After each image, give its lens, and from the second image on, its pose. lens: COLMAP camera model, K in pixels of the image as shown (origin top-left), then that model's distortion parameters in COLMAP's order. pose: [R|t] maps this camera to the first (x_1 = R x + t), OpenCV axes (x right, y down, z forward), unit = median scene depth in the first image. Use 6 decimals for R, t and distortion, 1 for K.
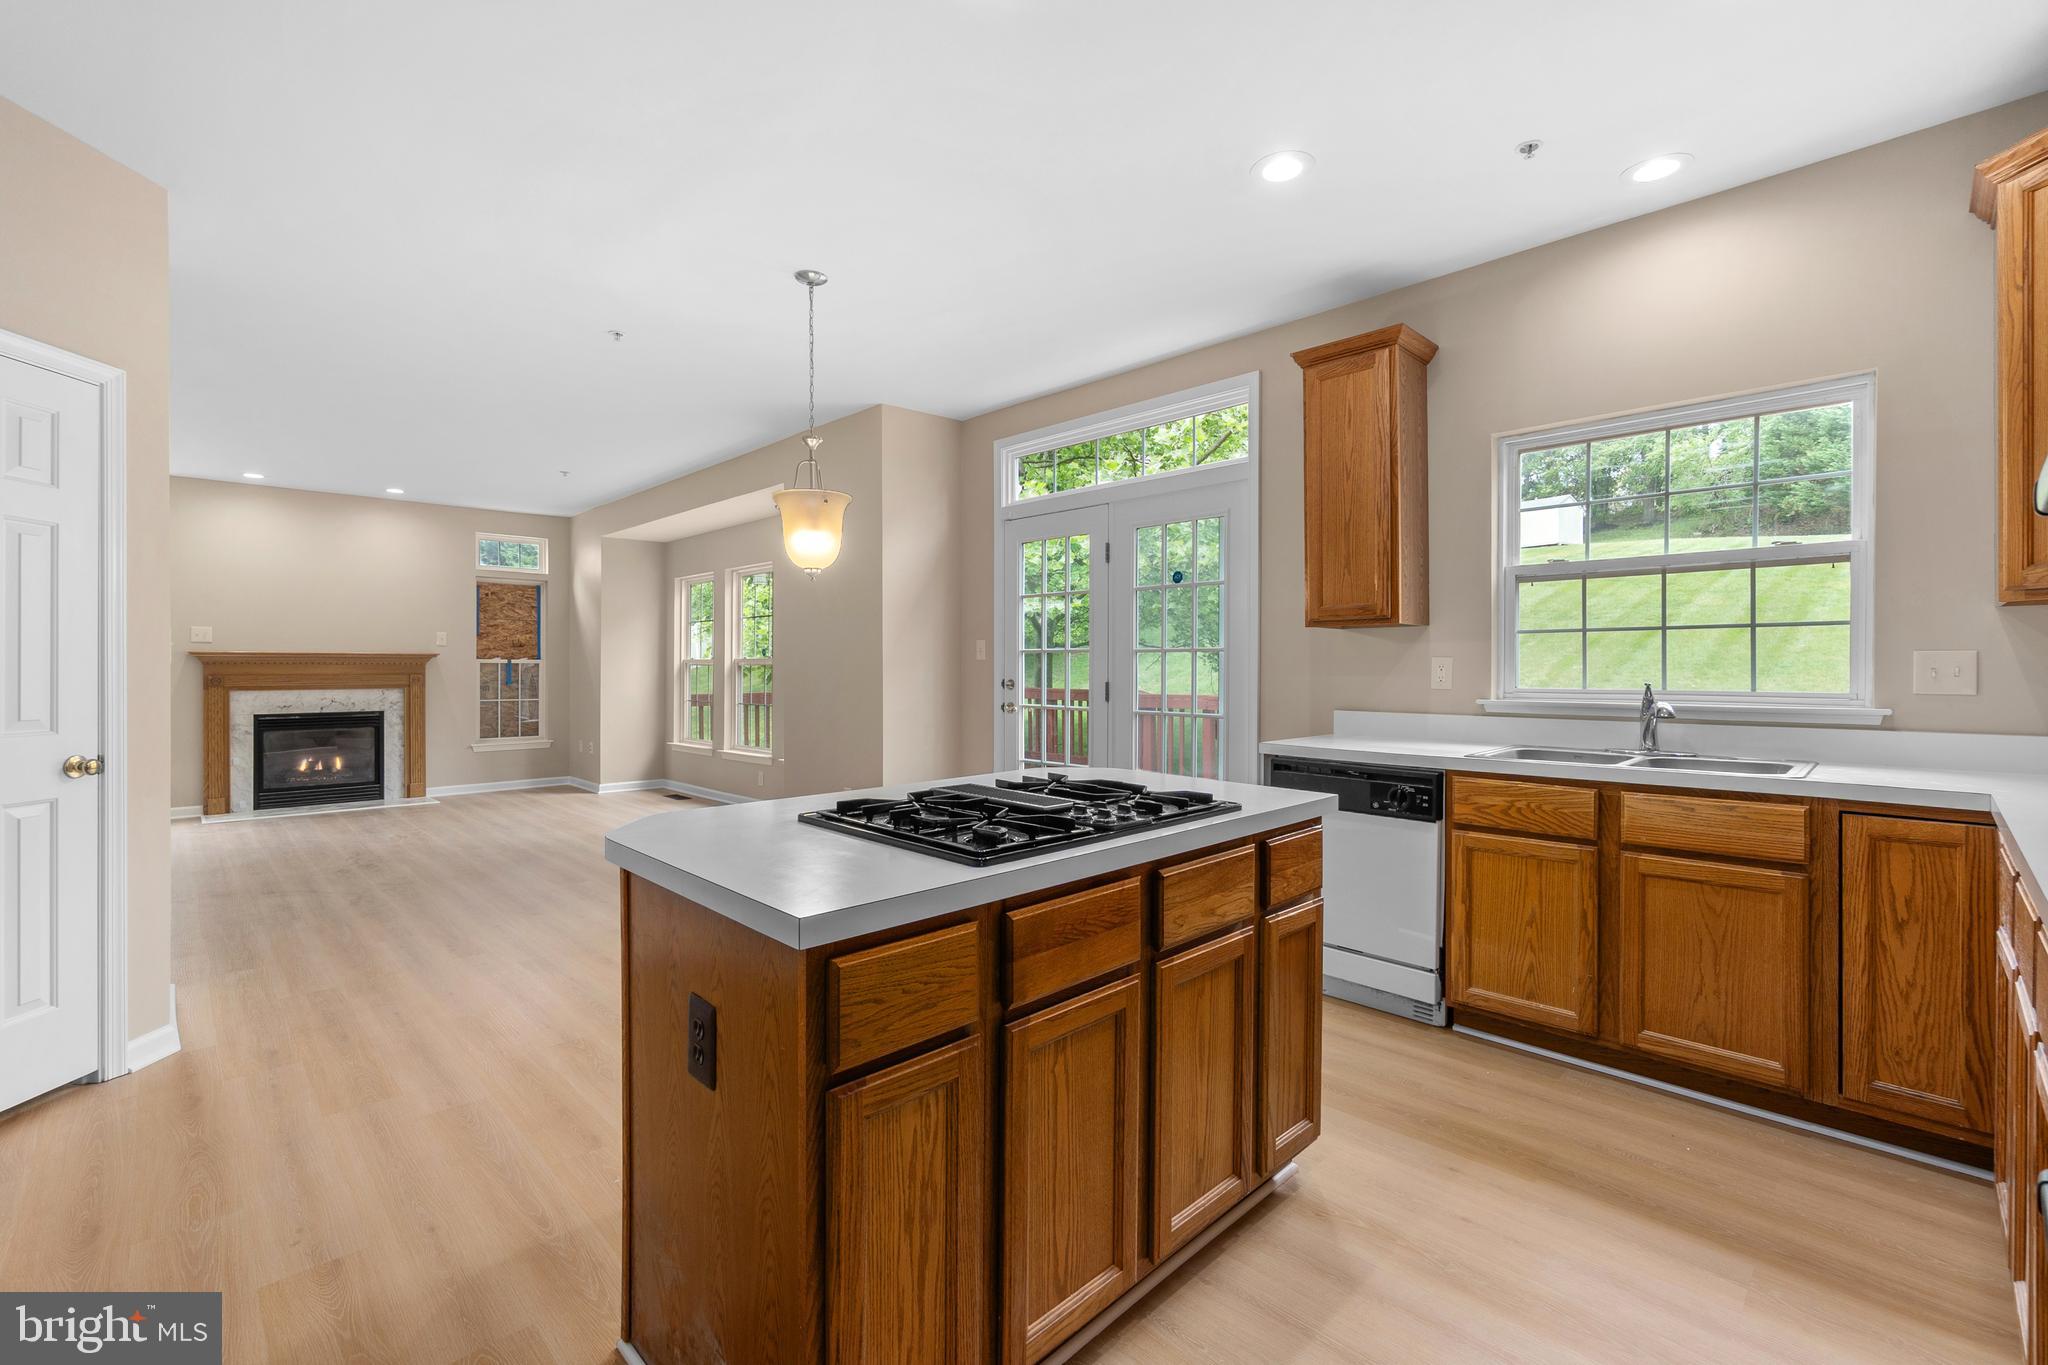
lens RADIAL K [[880.6, 0, 1022.7], [0, 880.6, 672.2], [0, 0, 1]] dist [-0.006638, 0.000181]
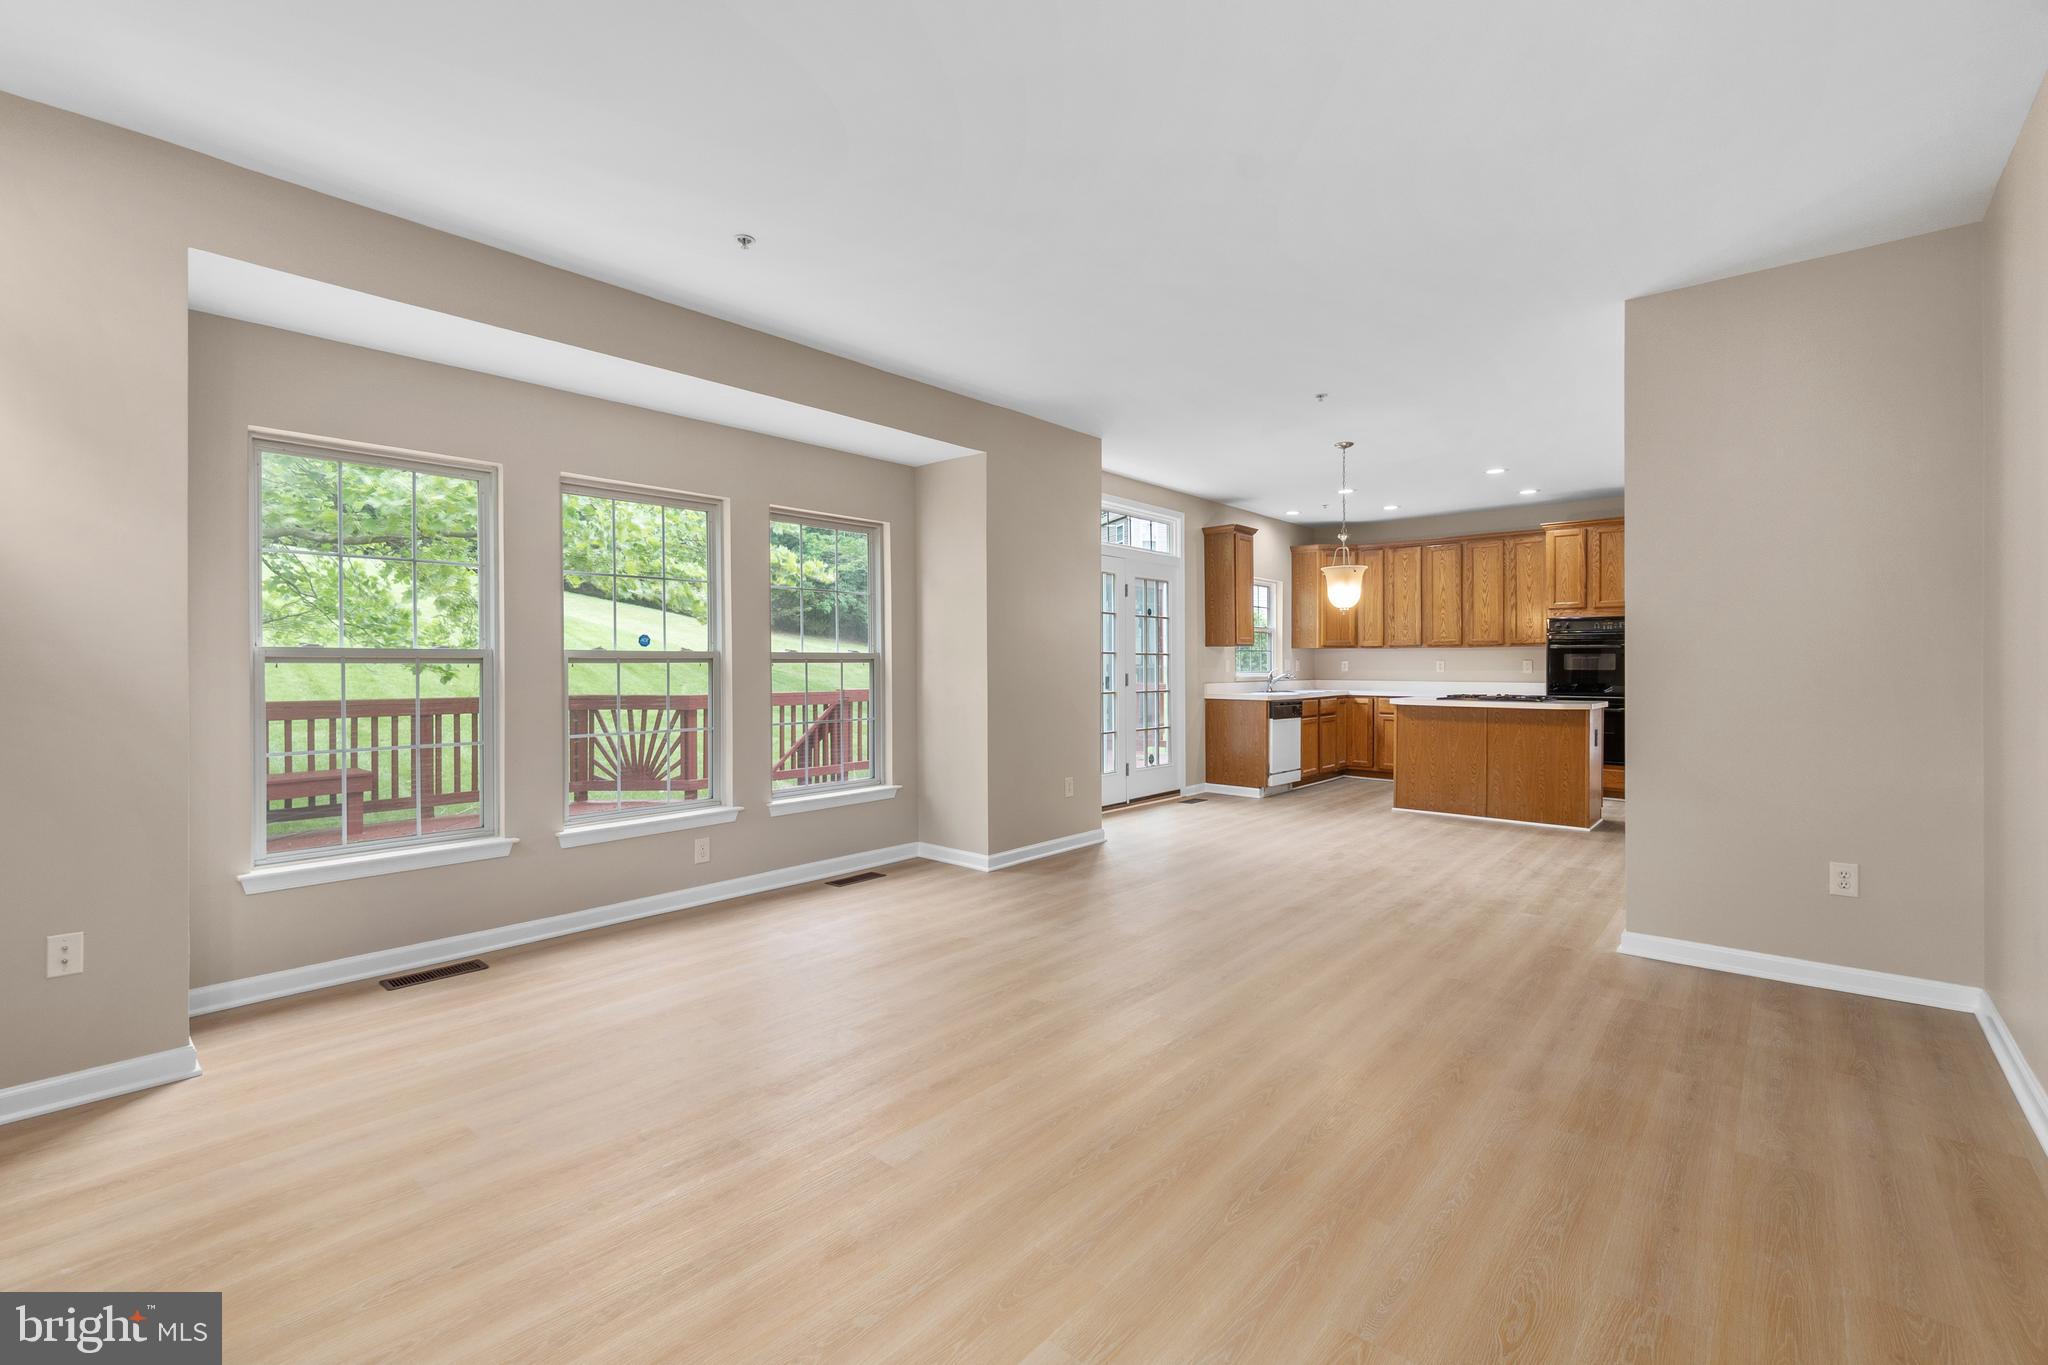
lens RADIAL K [[880.6, 0, 1022.7], [0, 880.6, 672.2], [0, 0, 1]] dist [-0.006638, 0.000181]
pose [[-0.074109, -0.007864, 0.997219, -0.867605], [0.009456, 0.999918, 0.008588, -0.003232], [-0.997205, 0.010066, -0.074028, 0.785003]]
